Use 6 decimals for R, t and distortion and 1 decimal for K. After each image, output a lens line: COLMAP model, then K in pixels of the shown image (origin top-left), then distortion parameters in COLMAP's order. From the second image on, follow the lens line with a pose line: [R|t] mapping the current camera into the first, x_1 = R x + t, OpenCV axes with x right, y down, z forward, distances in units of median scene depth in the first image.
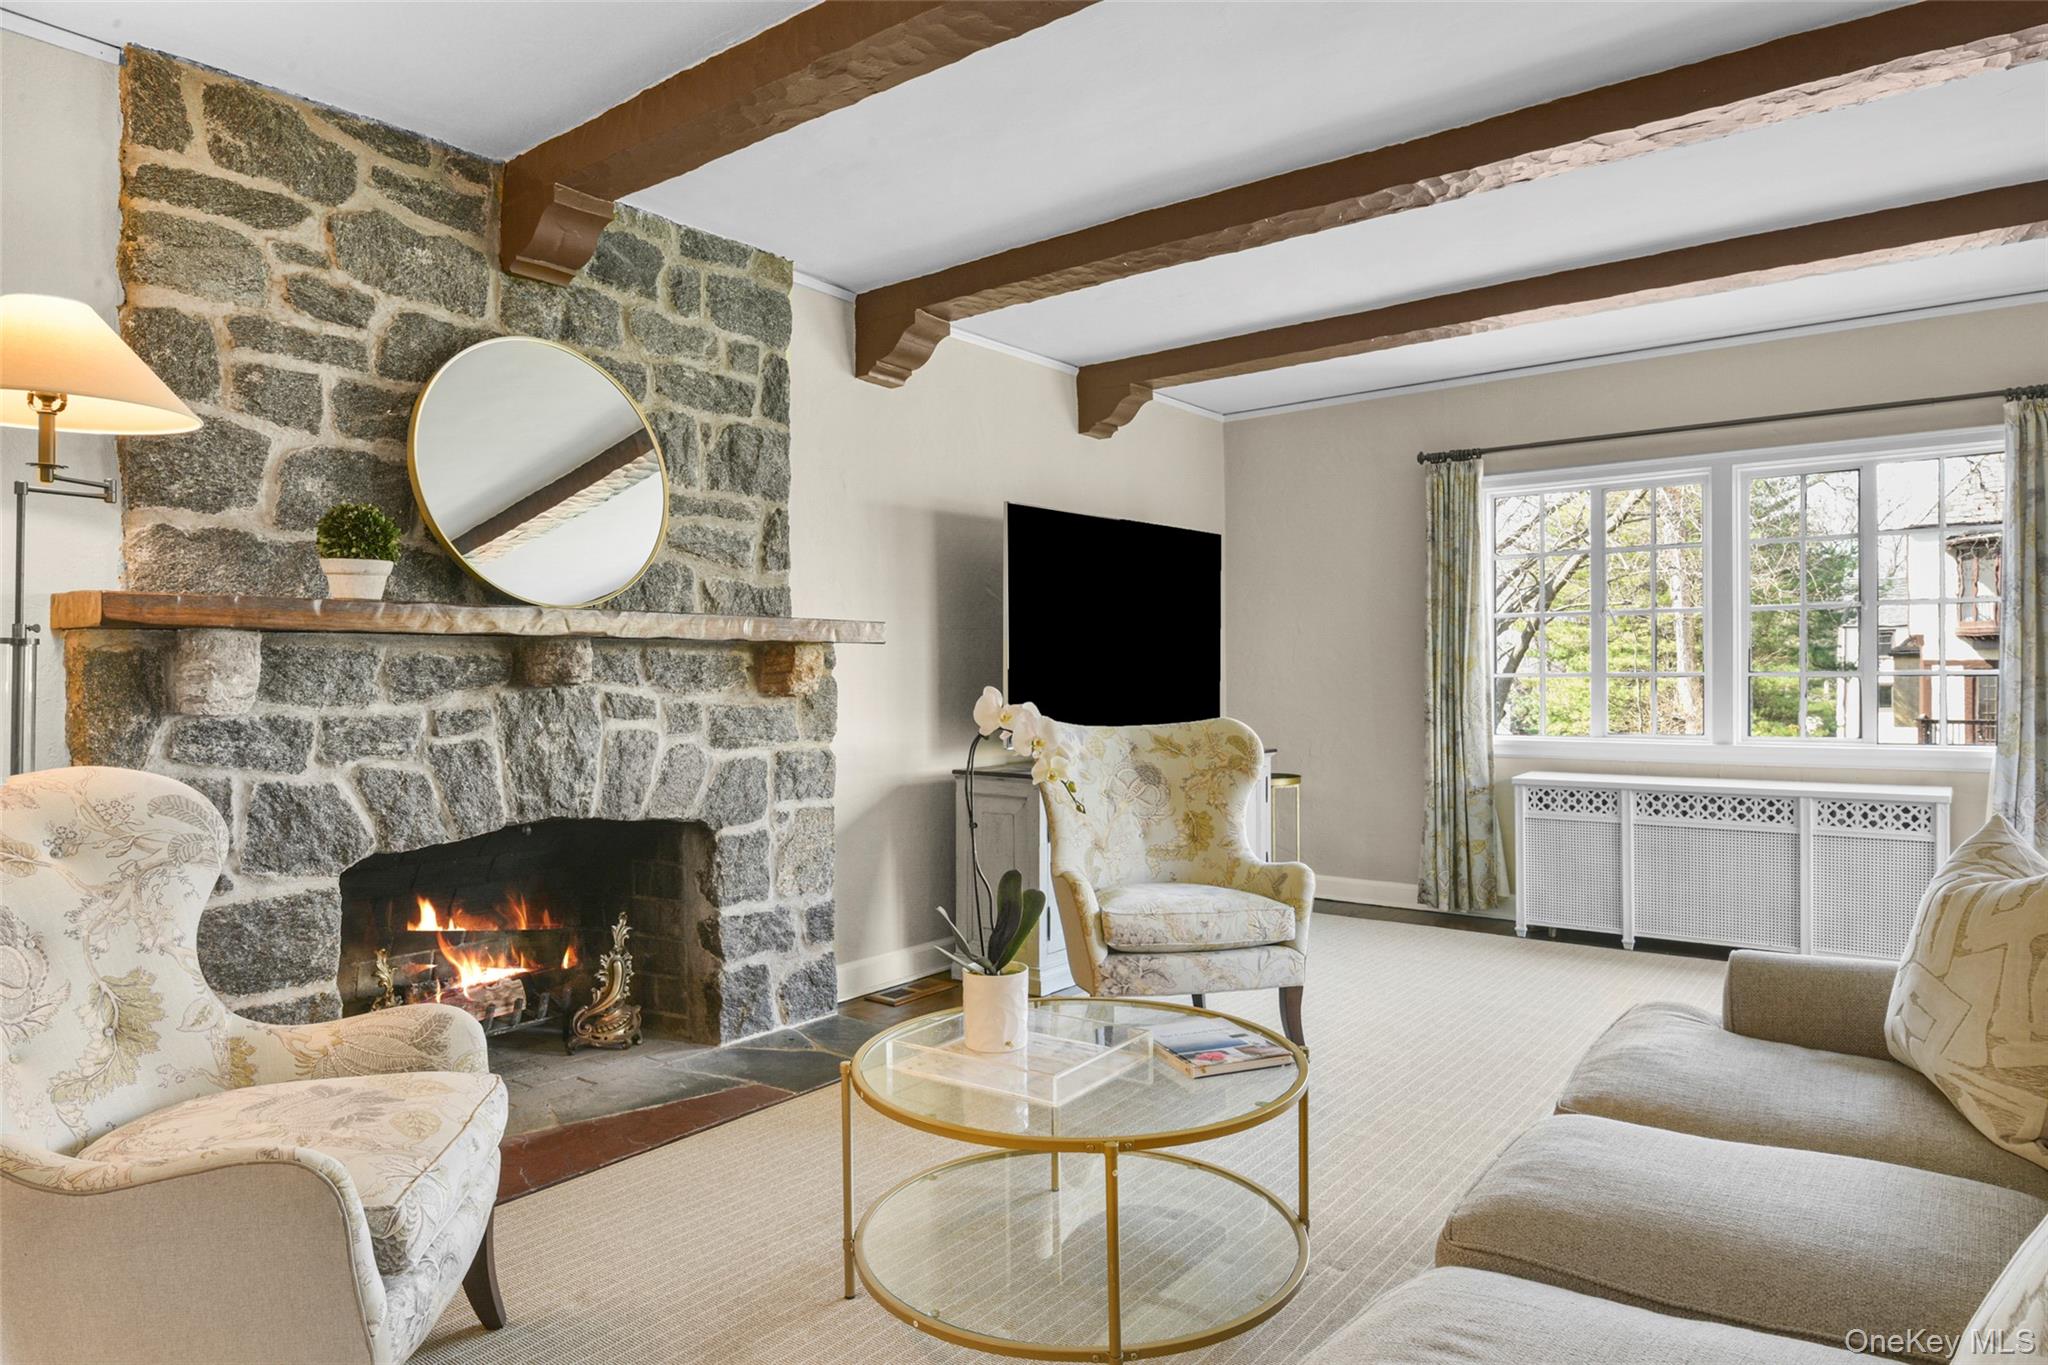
lens RADIAL K [[1227.3, 0, 1027.2], [0, 1227.3, 686.2], [0, 0, 1]] dist [-0.007073, -0.018511]
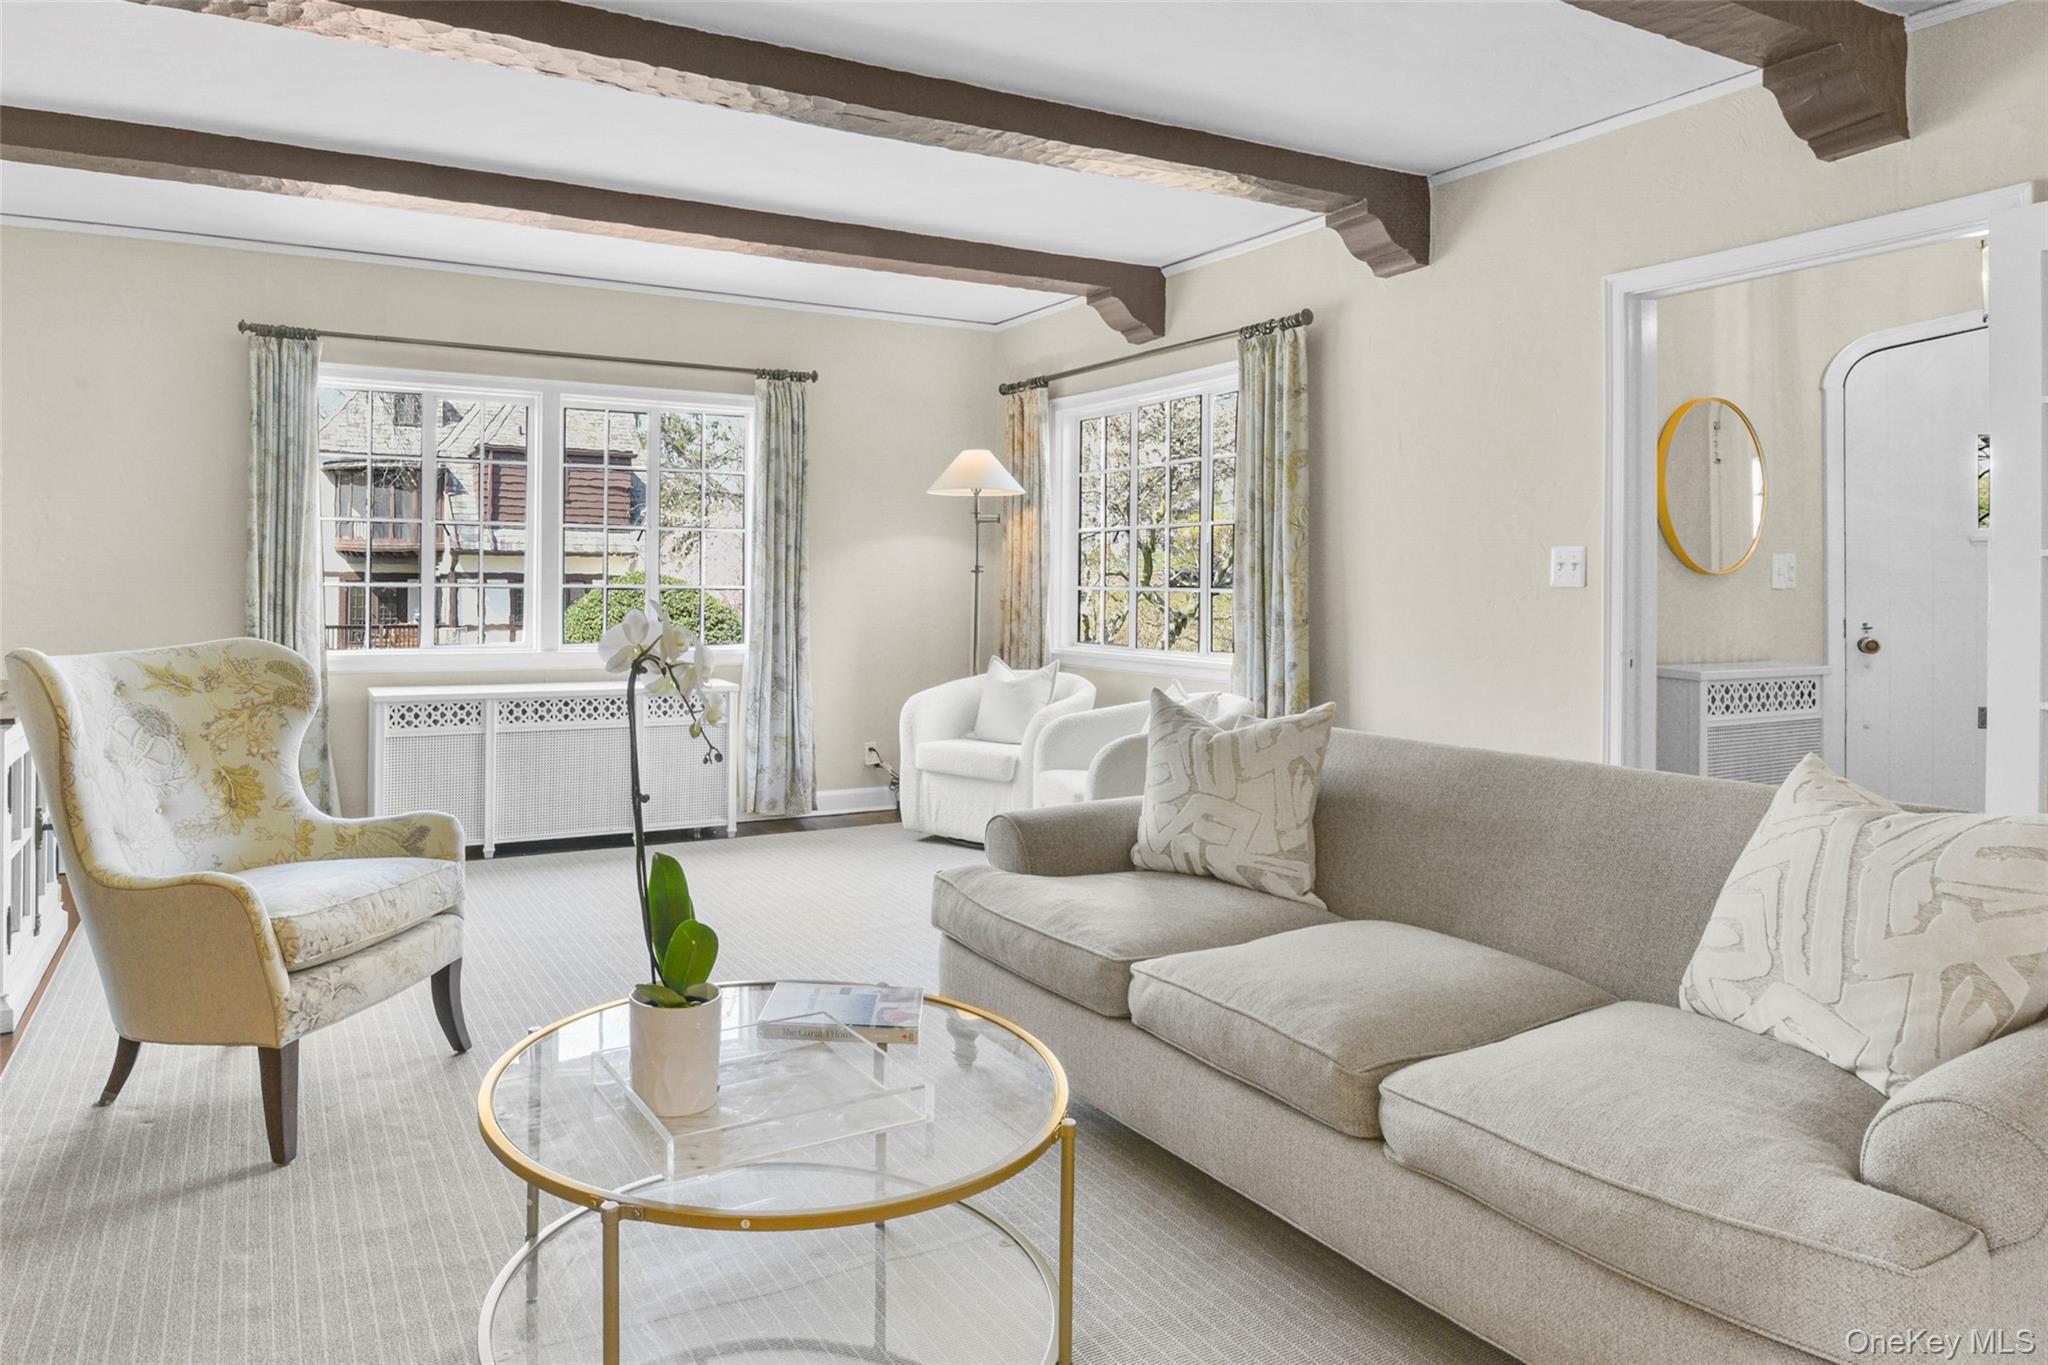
lens RADIAL K [[1249.9, 0, 862.5], [0, 1249.9, 573.8], [0, 0, 1]] dist [-0.005084, -0.000918]
pose [[0.444493, 0.019385, 0.895572, -0.415848], [-0.005004, 0.999804, -0.019157, -0.000950], [-0.895768, 0.004033, 0.444503, 0.375153]]
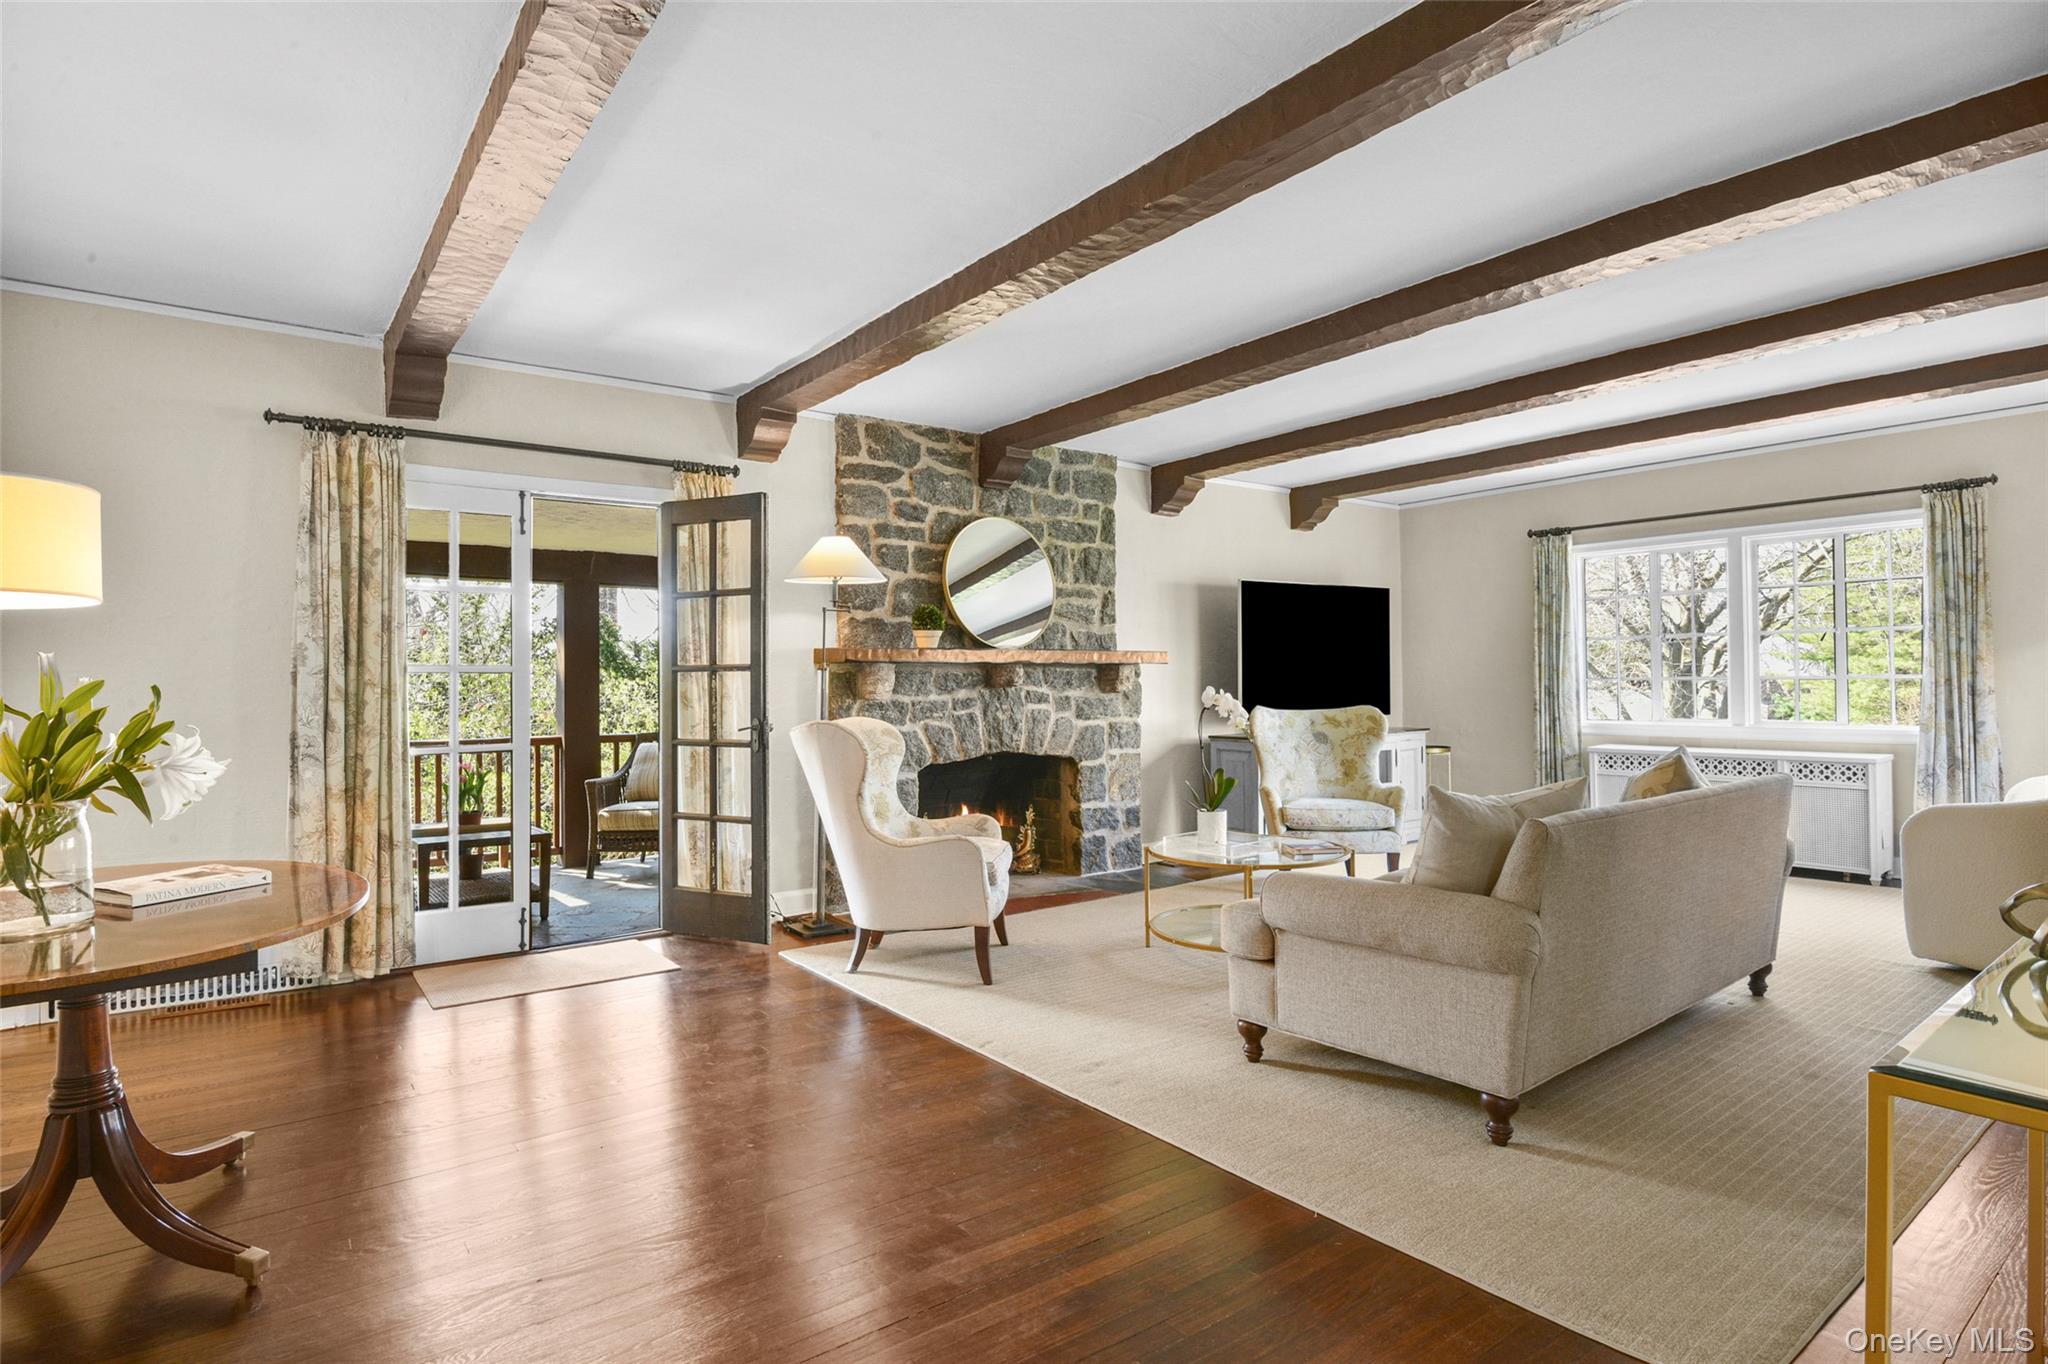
lens RADIAL K [[1055.4, 0, 1023.1], [0, 1055.4, 667.3], [0, 0, 1]] dist [-0.000660, -0.018307]
pose [[0.965088, -0.006516, -0.261846, 0.097807], [0.001131, 0.999785, -0.020710, 0.003391], [0.261925, 0.019690, 0.964887, -0.638056]]
